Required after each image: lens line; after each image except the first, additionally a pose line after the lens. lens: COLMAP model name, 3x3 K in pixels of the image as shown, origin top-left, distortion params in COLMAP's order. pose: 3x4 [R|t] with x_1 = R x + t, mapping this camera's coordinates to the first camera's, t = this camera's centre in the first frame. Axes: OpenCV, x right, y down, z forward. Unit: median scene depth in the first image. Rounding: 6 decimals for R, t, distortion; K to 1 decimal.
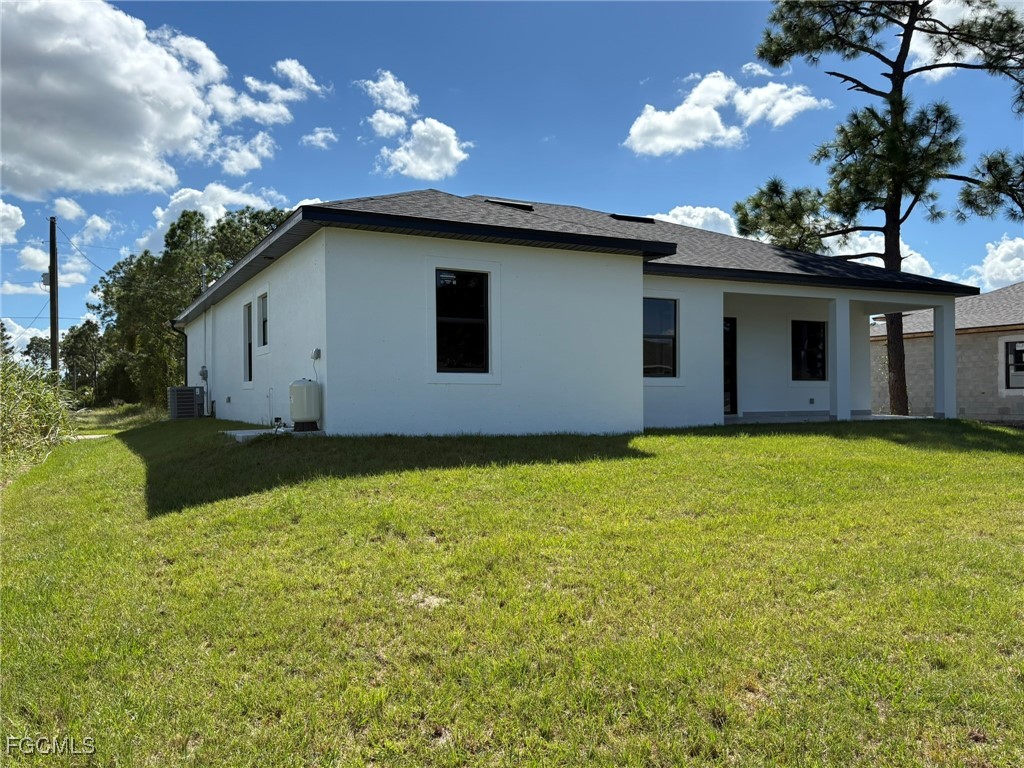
lens RADIAL K [[797.4, 0, 511.4], [0, 797.4, 385.1], [0, 0, 1]] dist [-0.010670, -0.001067]
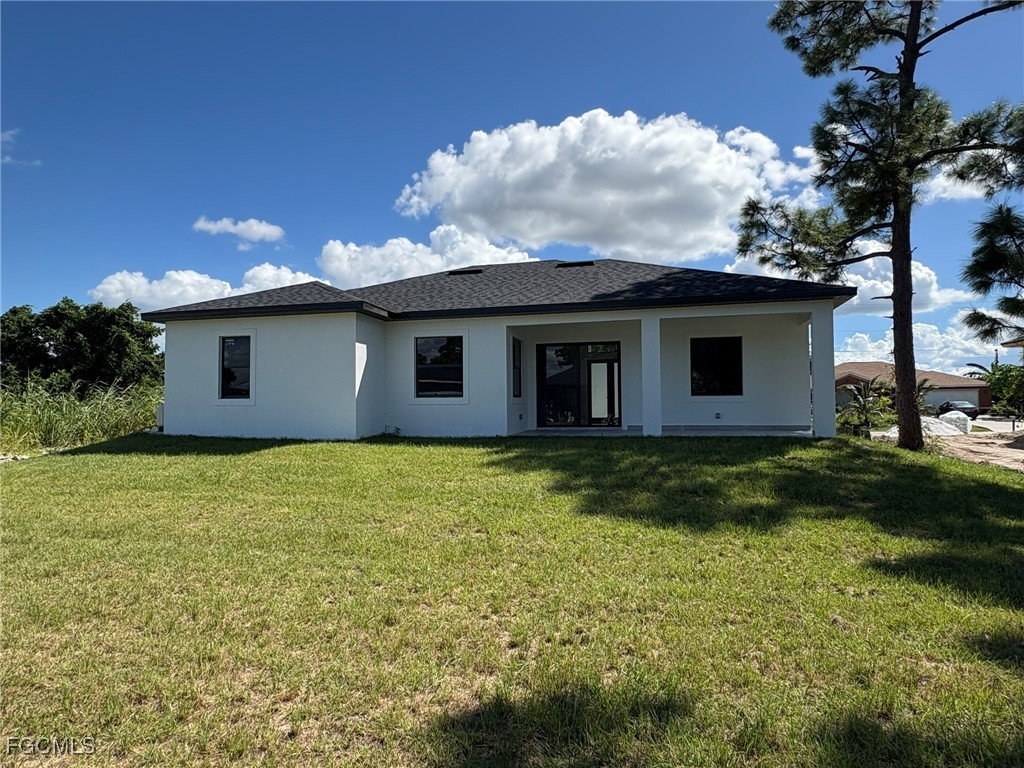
lens RADIAL K [[605.9, 0, 511.4], [0, 605.9, 384.9], [0, 0, 1]] dist [0.004779, 0.000193]
pose [[0.760116, -0.023351, -0.649367, 1.165725], [0.011852, 0.999686, -0.022074, -0.009298], [0.649679, 0.009082, 0.760155, 0.411737]]
